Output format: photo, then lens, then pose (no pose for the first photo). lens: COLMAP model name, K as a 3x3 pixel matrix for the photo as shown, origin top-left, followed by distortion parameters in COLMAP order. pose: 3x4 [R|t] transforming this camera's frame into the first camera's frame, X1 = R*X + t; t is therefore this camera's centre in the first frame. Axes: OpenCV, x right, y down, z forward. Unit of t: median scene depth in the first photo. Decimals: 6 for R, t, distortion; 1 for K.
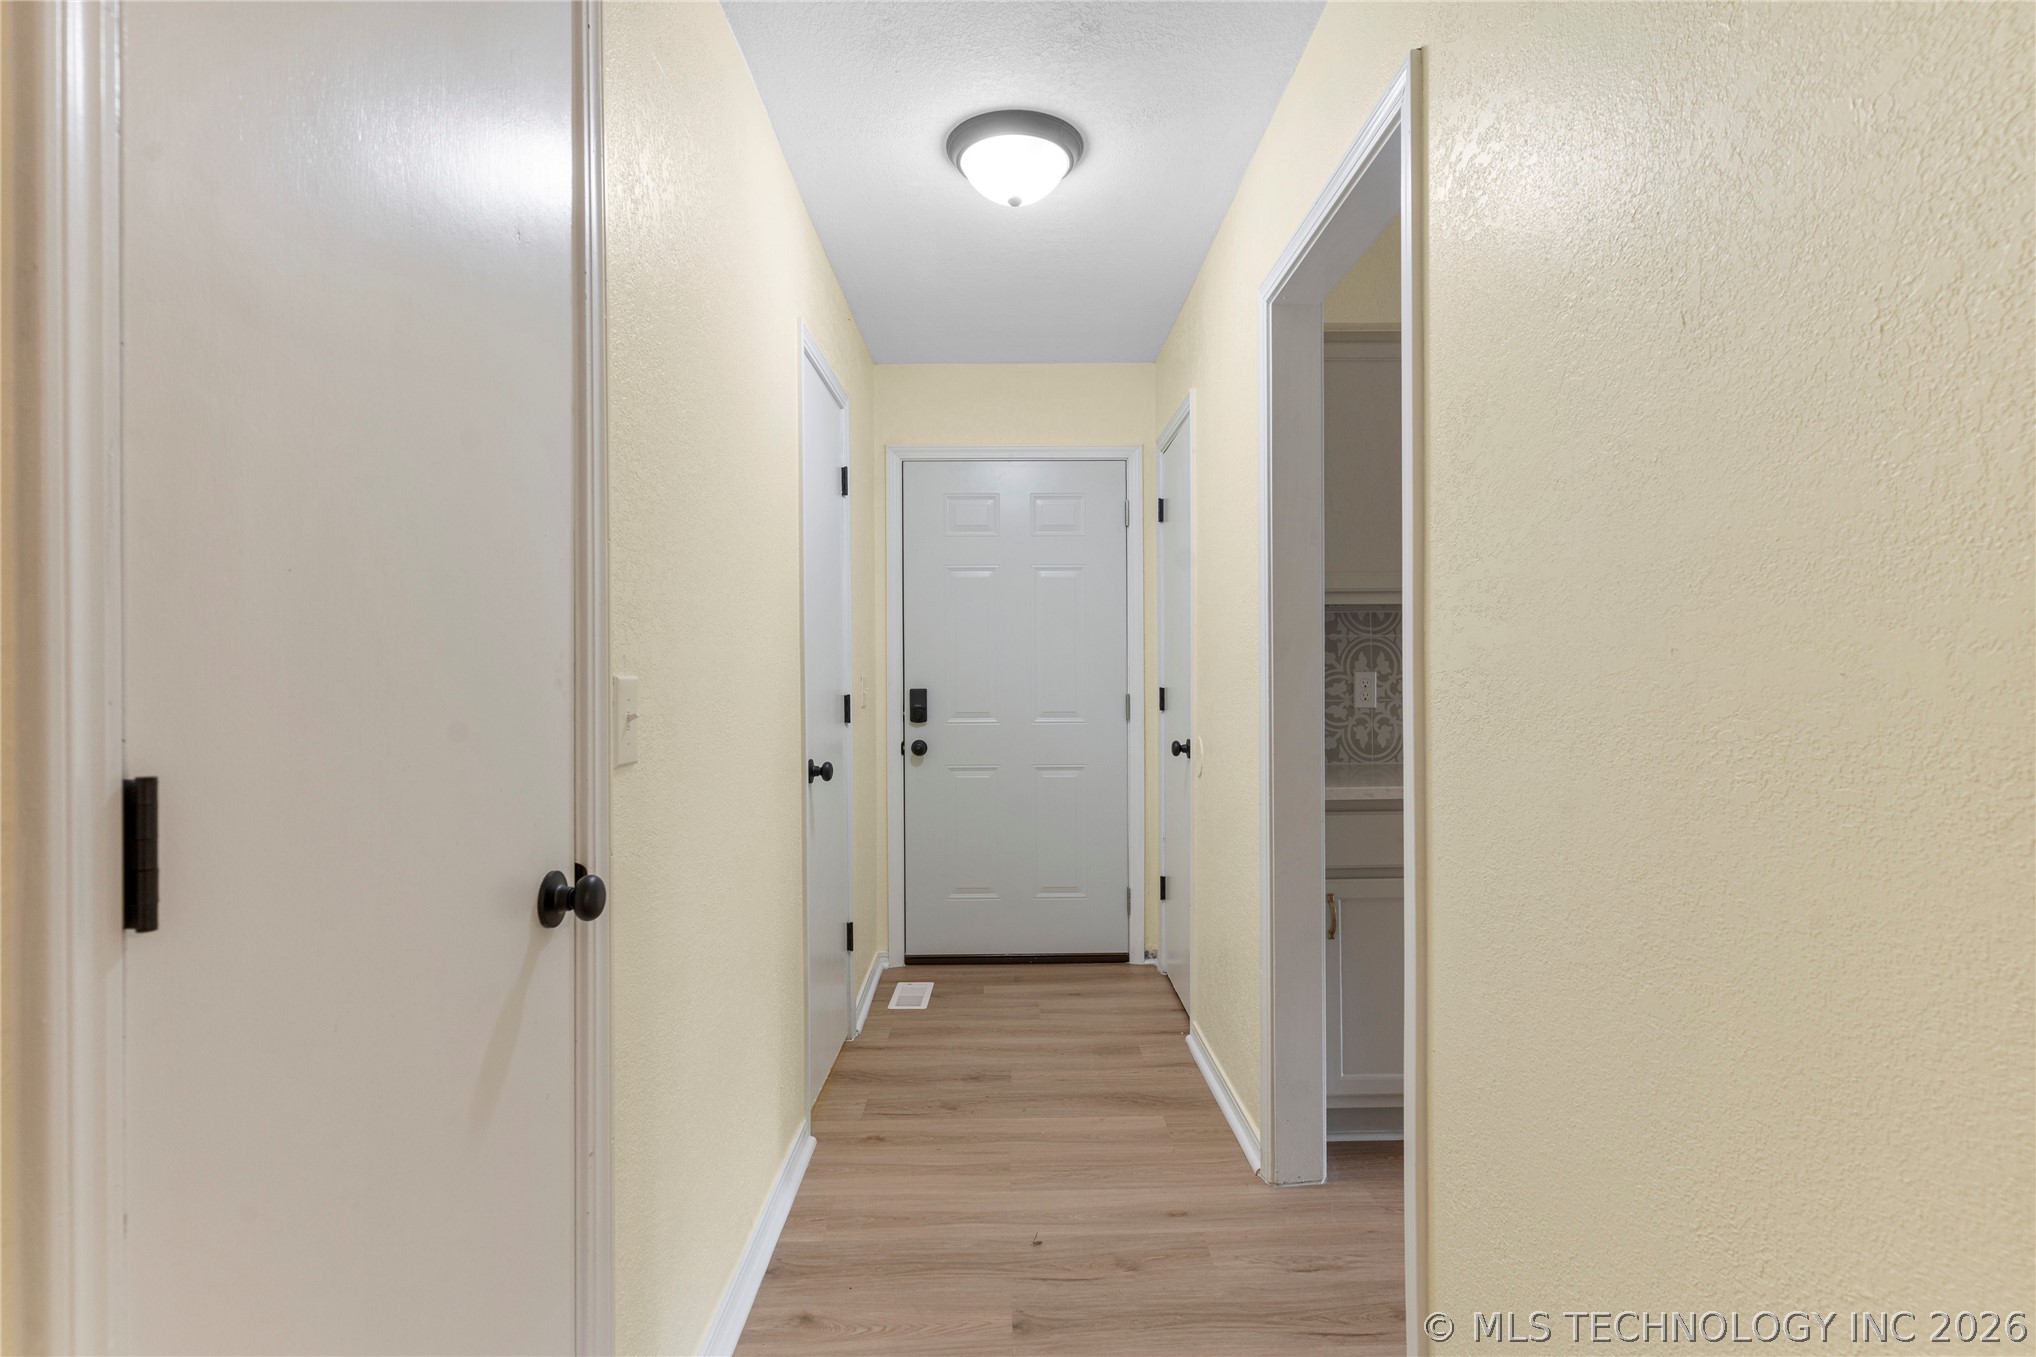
lens RADIAL K [[974.6, 0, 1017.5], [0, 974.6, 679.7], [0, 0, 1]] dist [0.001845, -0.000174]
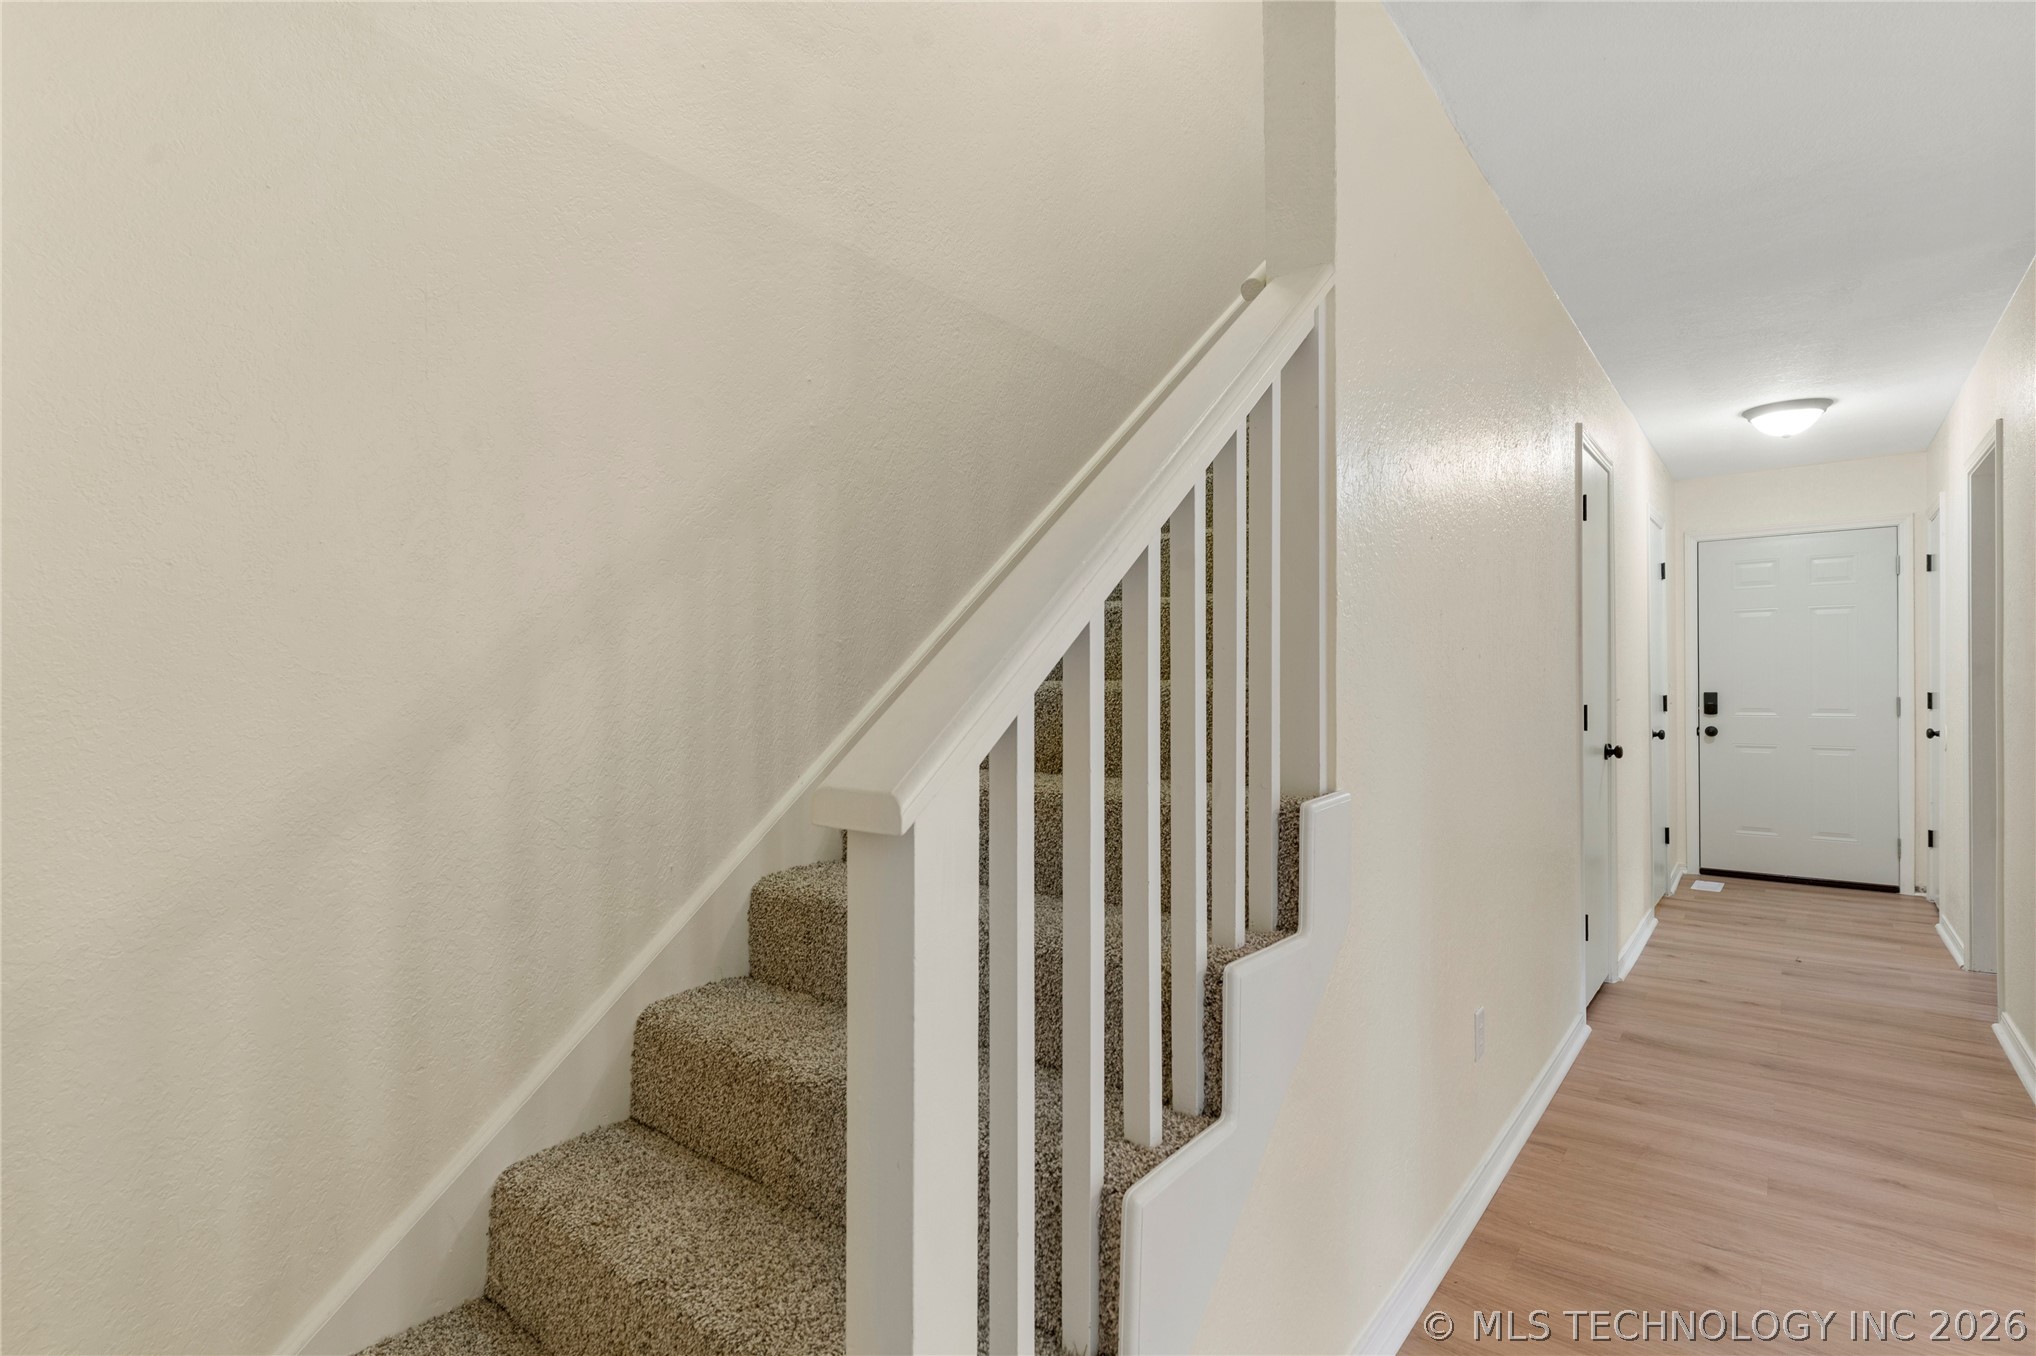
lens RADIAL K [[974.6, 0, 1012.5], [0, 974.6, 679.5], [0, 0, 1]] dist [0.001845, -0.000174]
pose [[0.770423, -0.000751, -0.637533, 0.029124], [-0.001324, 0.999995, -0.002778, -0.004717], [0.637532, 0.002984, 0.770418, -0.866603]]
